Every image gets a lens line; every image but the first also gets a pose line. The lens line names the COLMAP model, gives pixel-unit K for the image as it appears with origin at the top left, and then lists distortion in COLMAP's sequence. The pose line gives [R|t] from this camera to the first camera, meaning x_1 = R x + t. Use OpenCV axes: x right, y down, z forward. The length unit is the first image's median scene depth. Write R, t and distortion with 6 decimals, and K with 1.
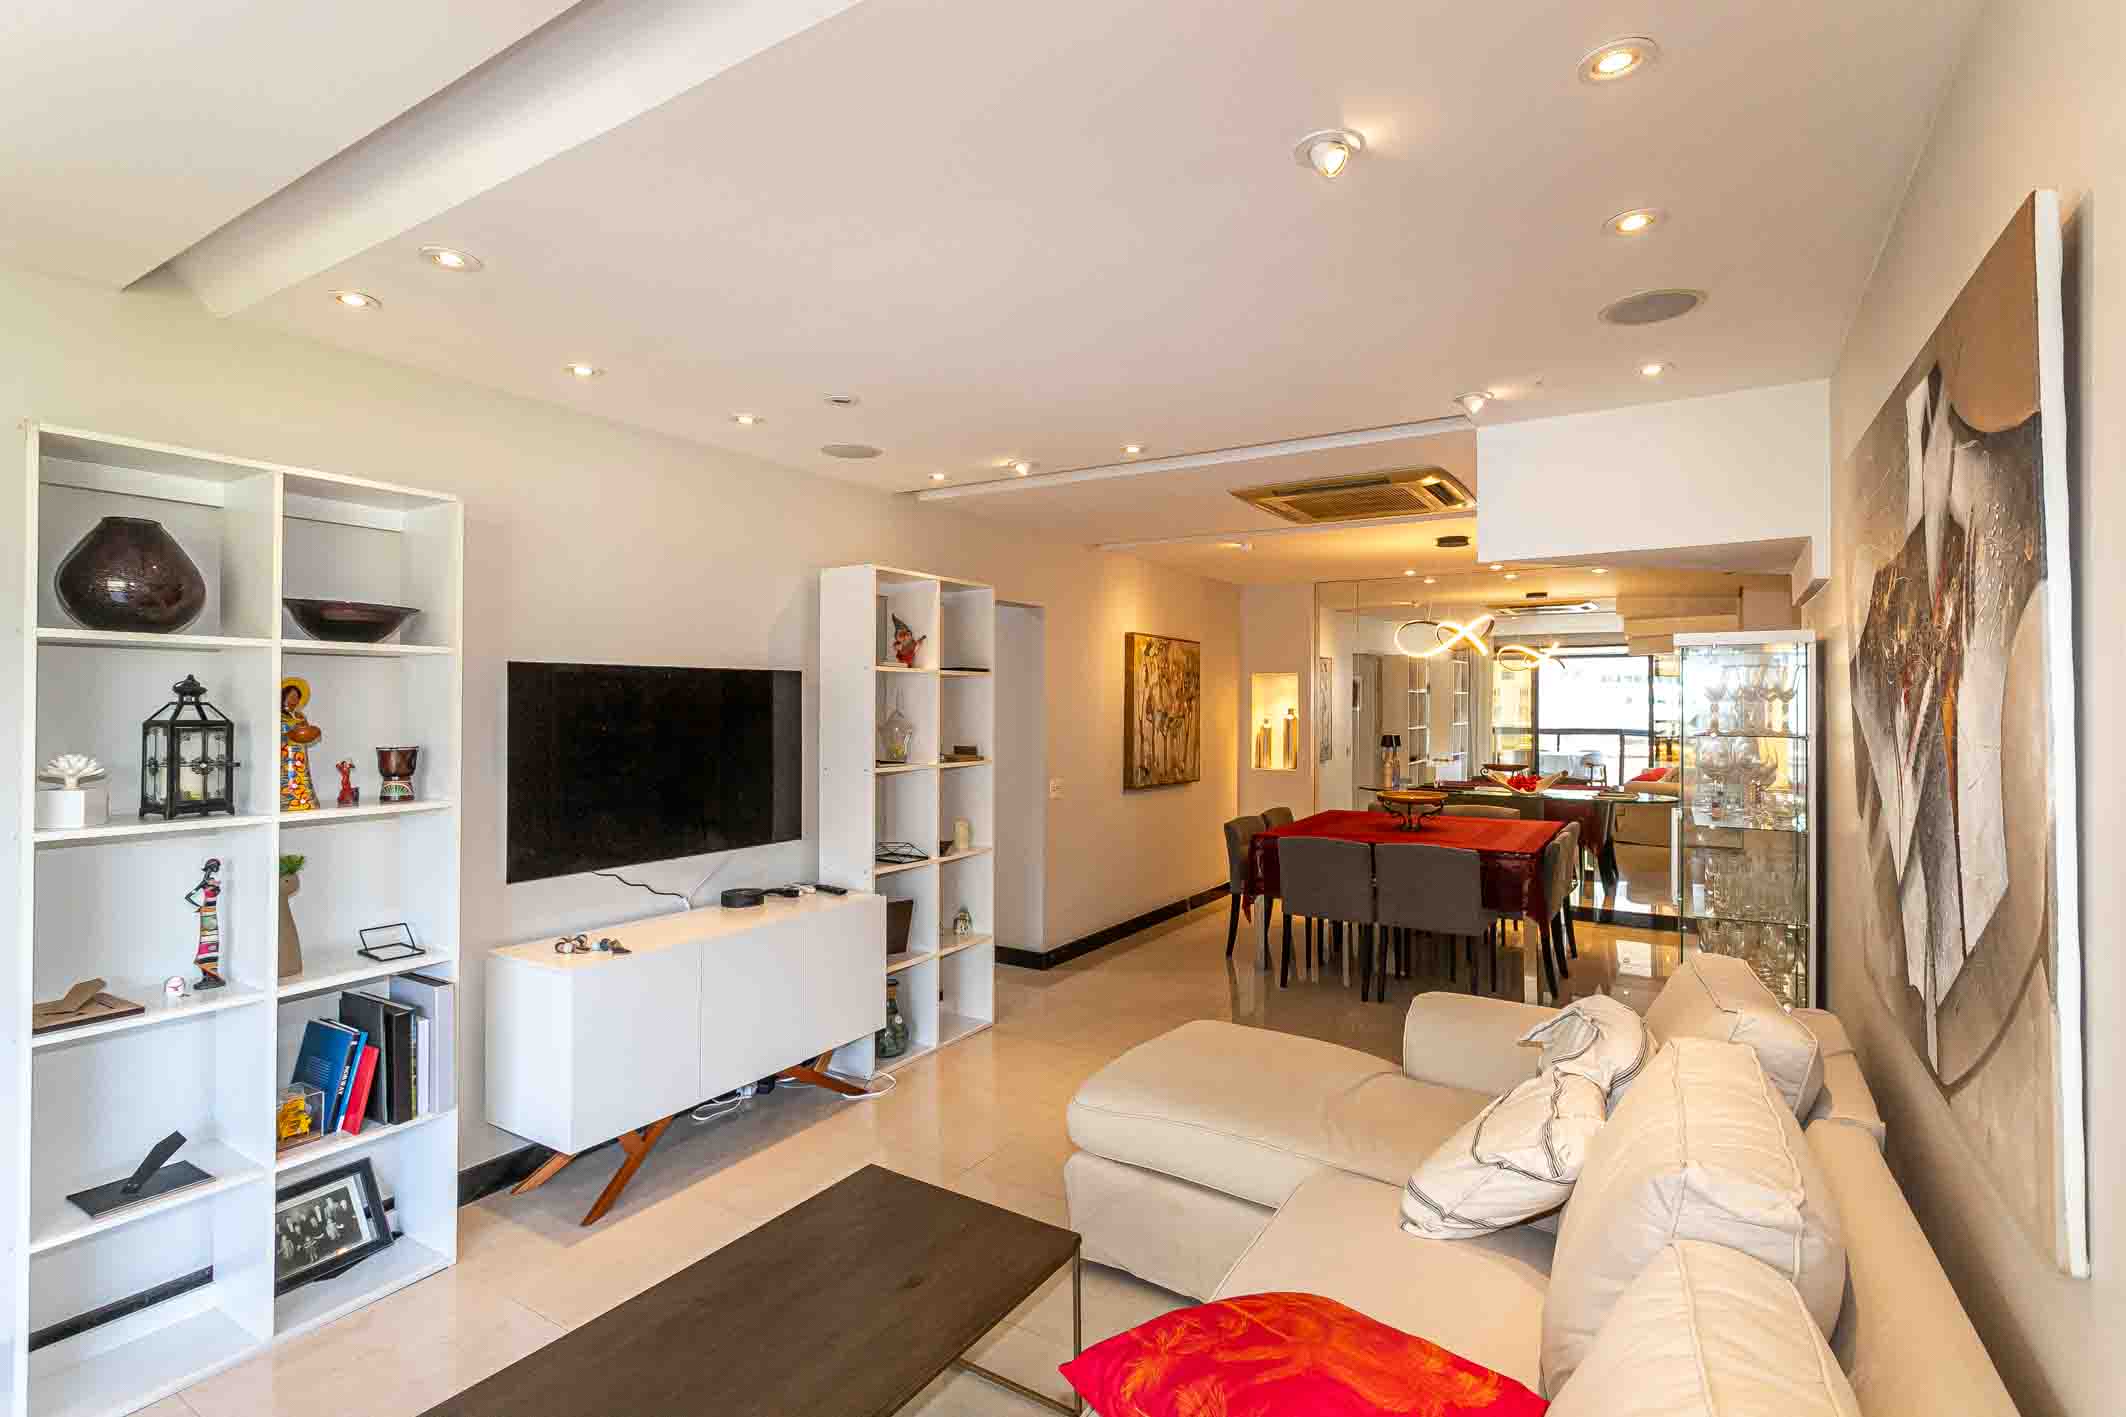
lens RADIAL K [[997.4, 0, 1063.0], [0, 997.4, 708.5], [0, 0, 1]] dist [0.000939, 0.000207]
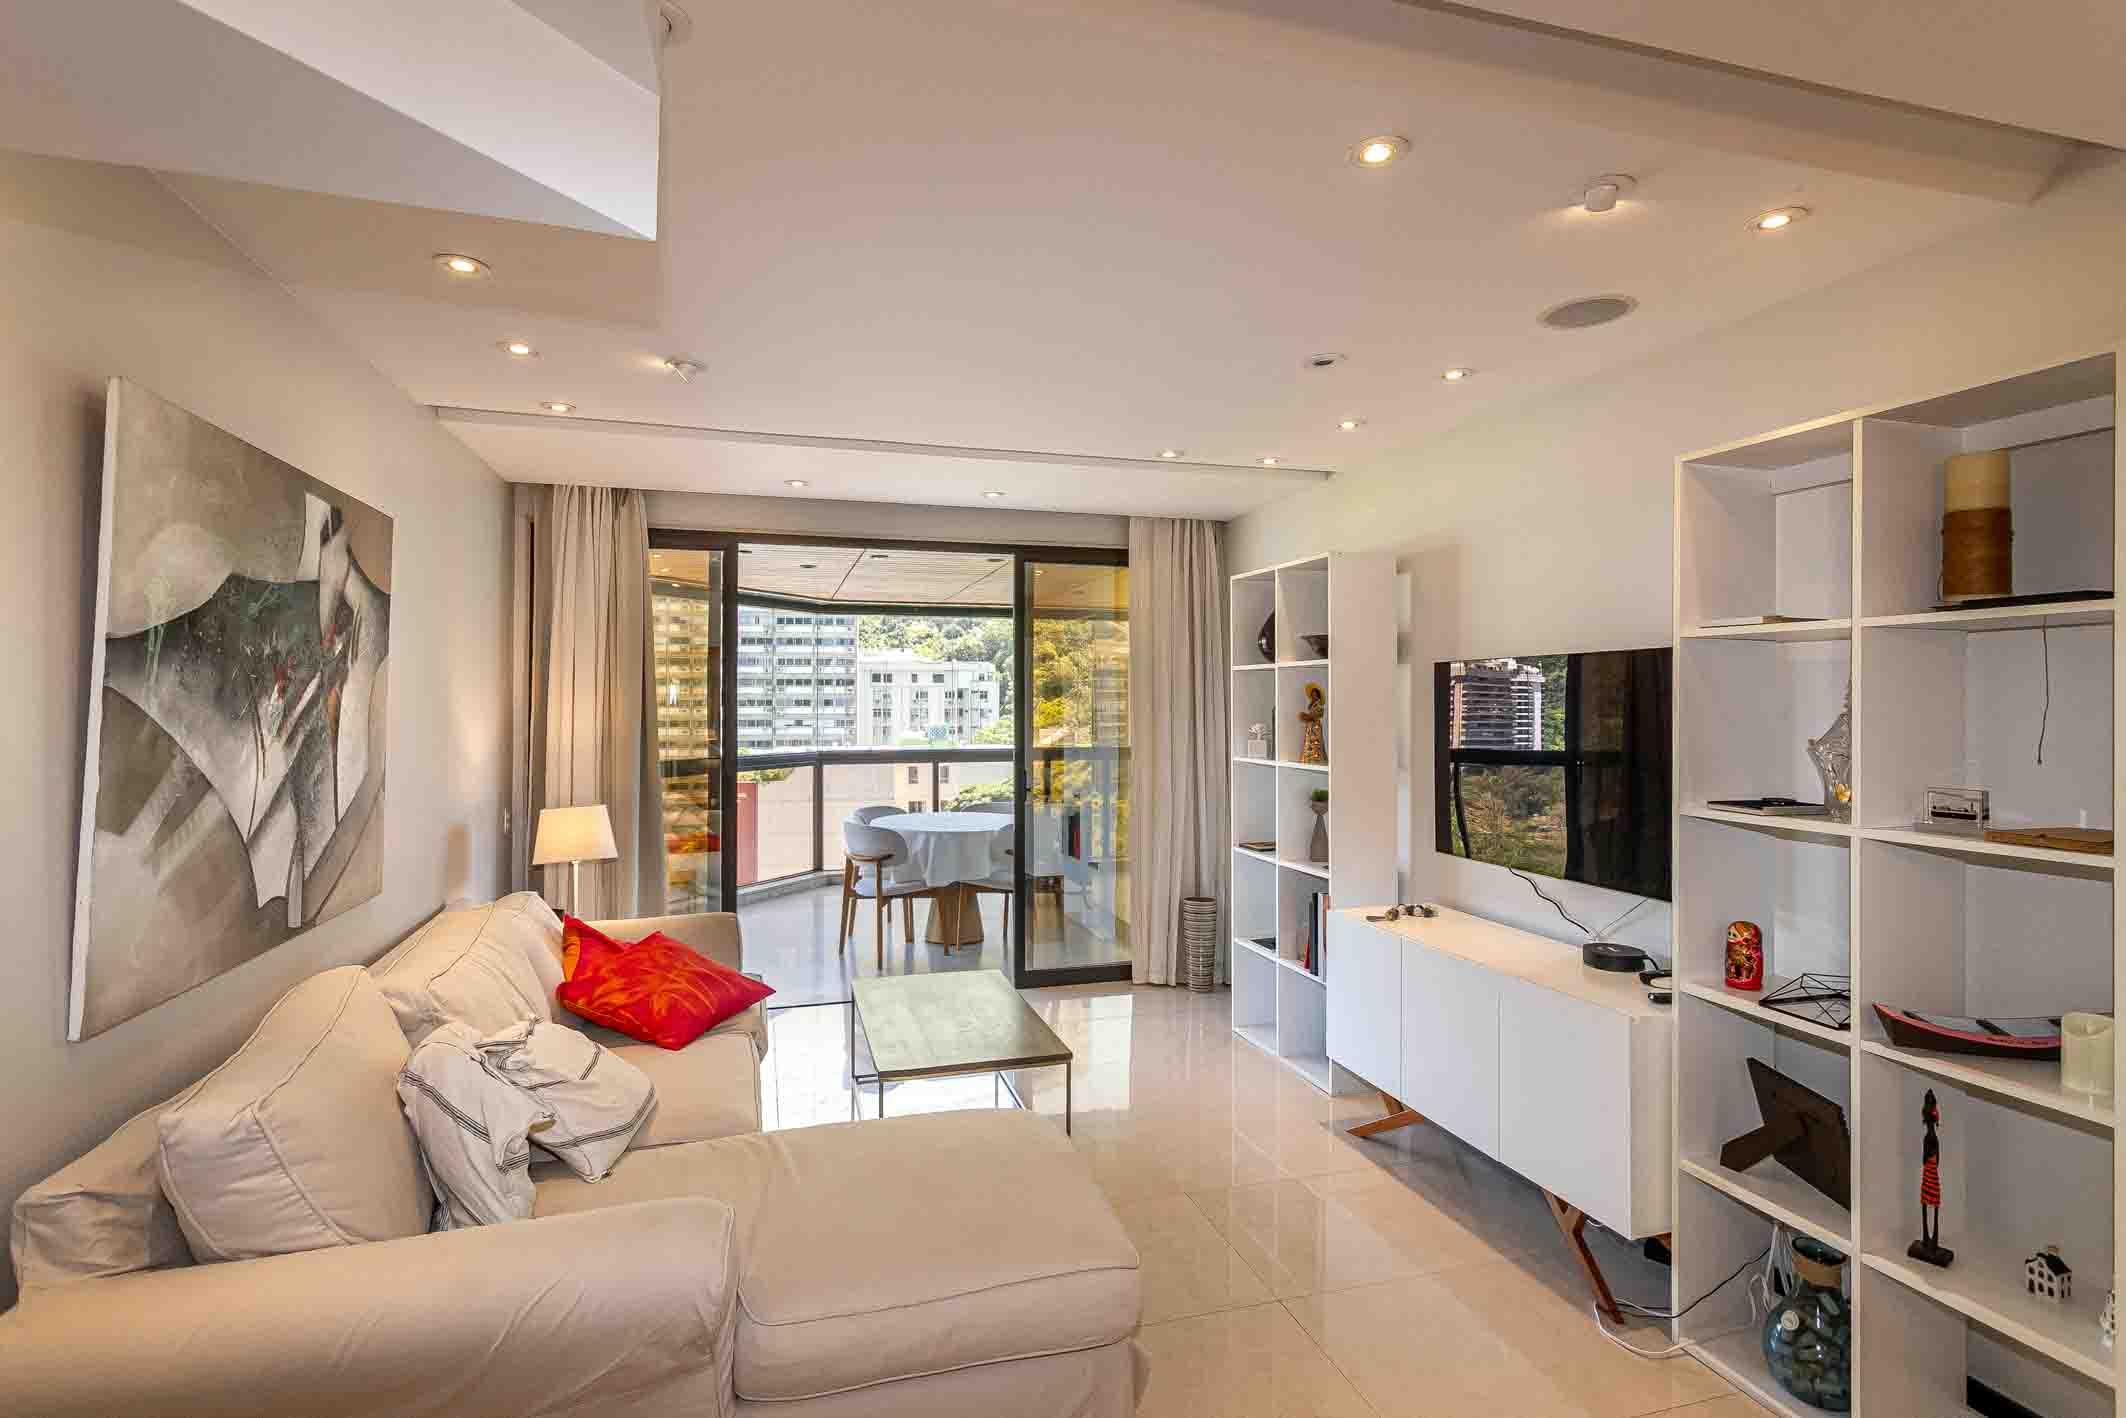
lens RADIAL K [[1033.3, 0, 1063.0], [0, 1033.3, 709.0], [0, 0, 1]] dist [-0.001739, 0.000083]
pose [[-0.660975, 0.002829, -0.750402, 0.639945], [-0.003112, 0.999974, 0.006511, 0.001567], [0.750401, 0.006639, -0.660949, 1.458542]]
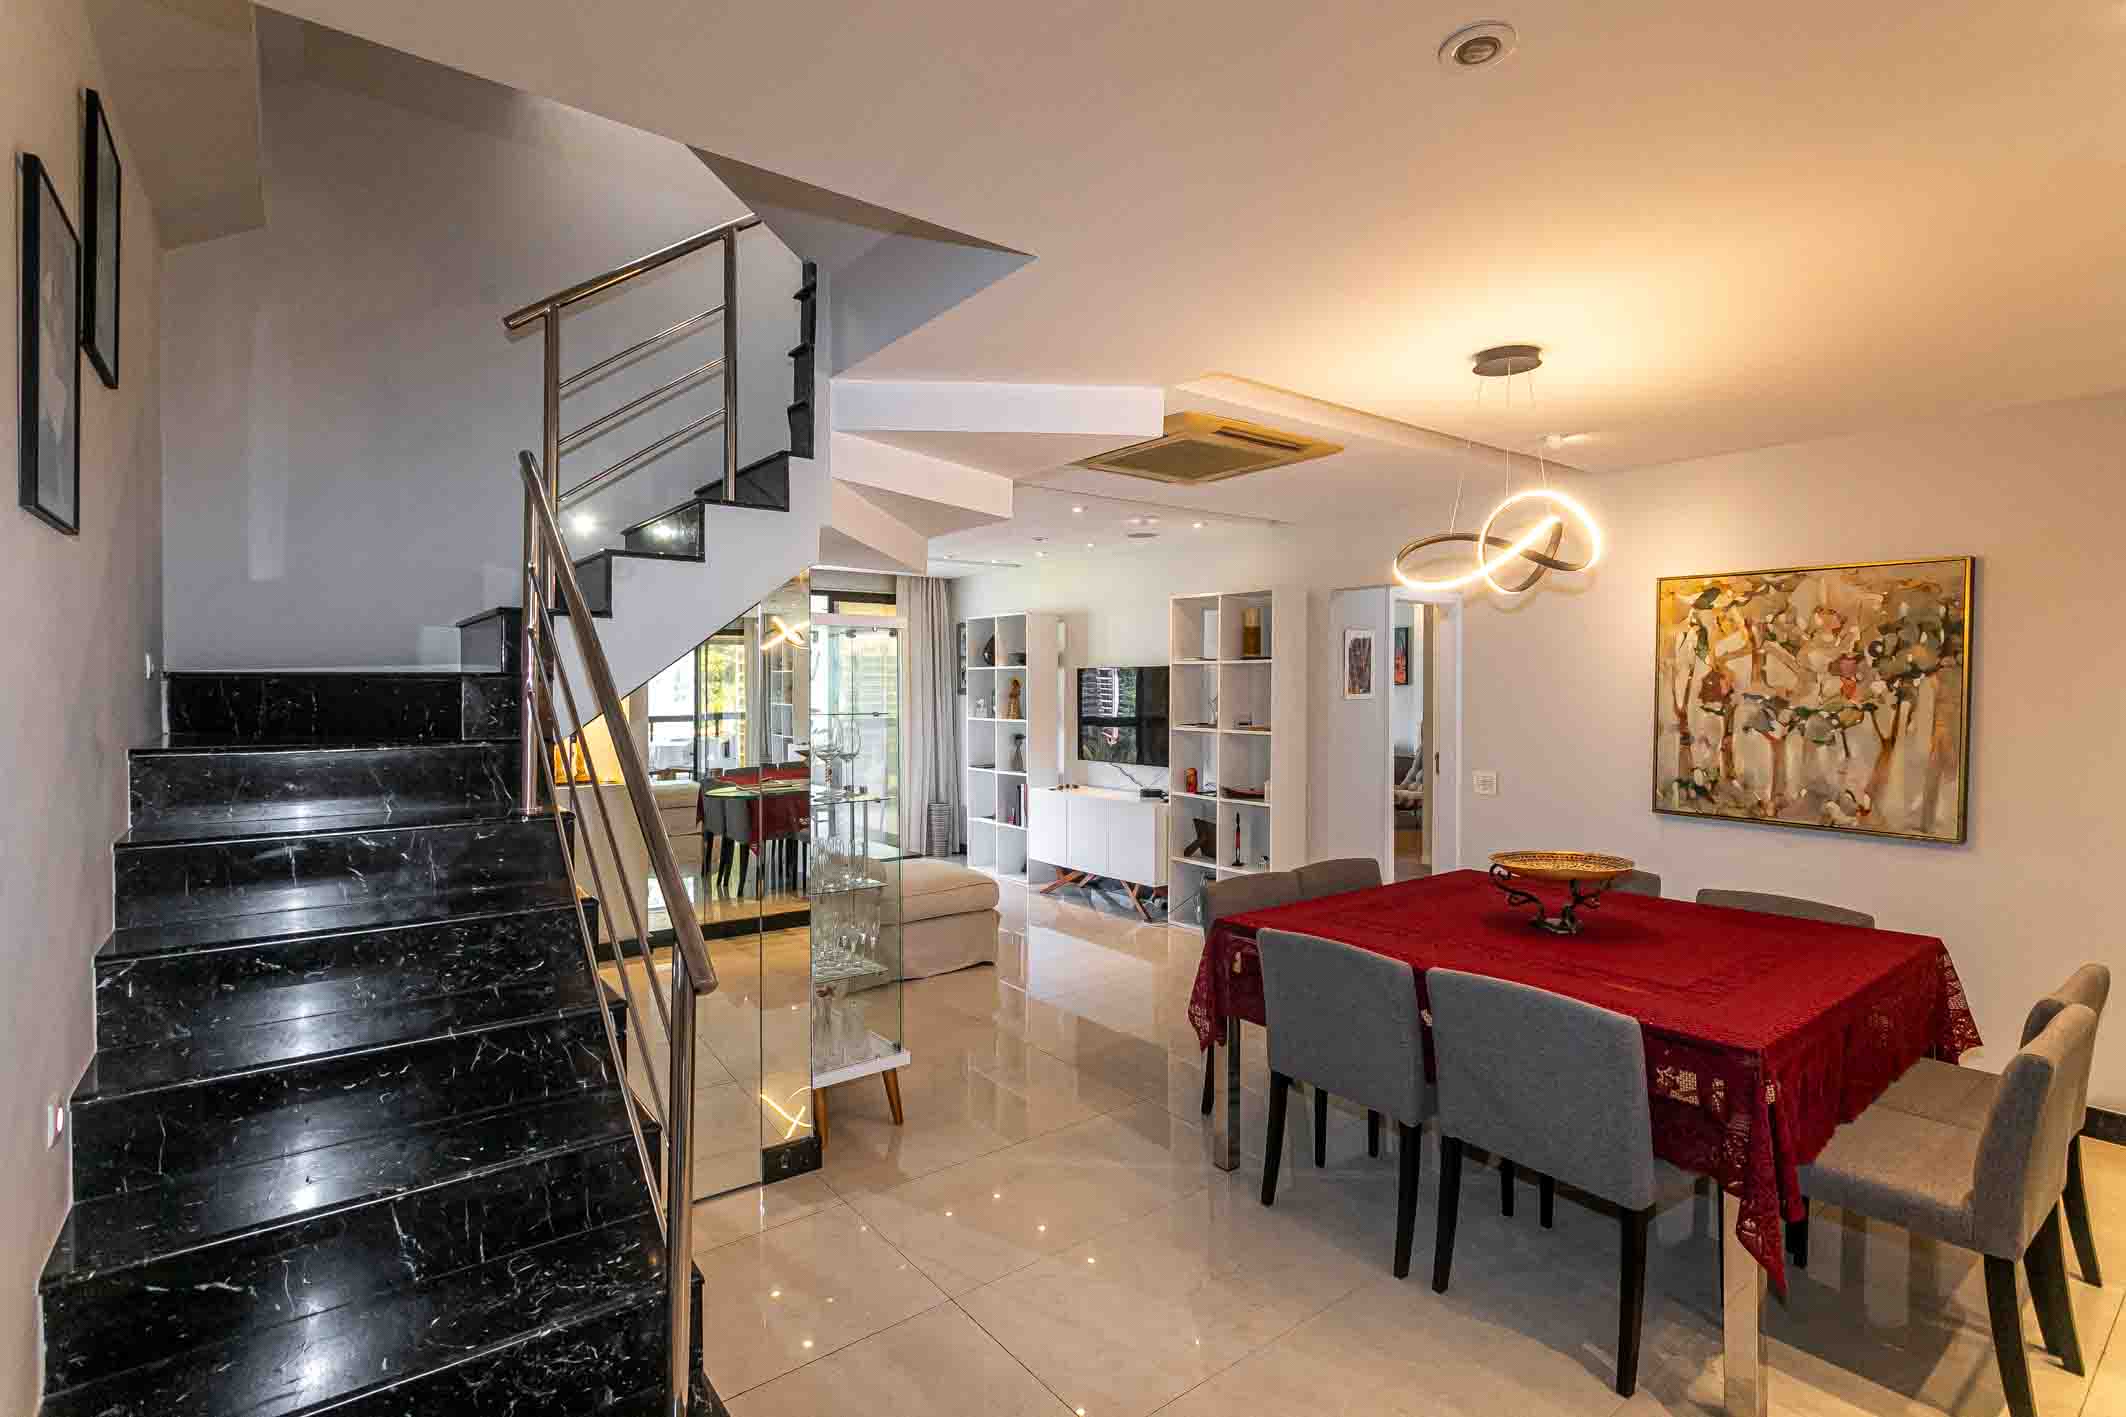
lens RADIAL K [[1033.3, 0, 1063.0], [0, 1033.3, 708.5], [0, 0, 1]] dist [-0.001739, 0.000083]
pose [[-0.335425, 0.018931, -0.941877, 1.792358], [-0.005211, 0.999746, 0.021949, -0.004419], [0.942053, 0.012270, -0.335241, 1.786921]]
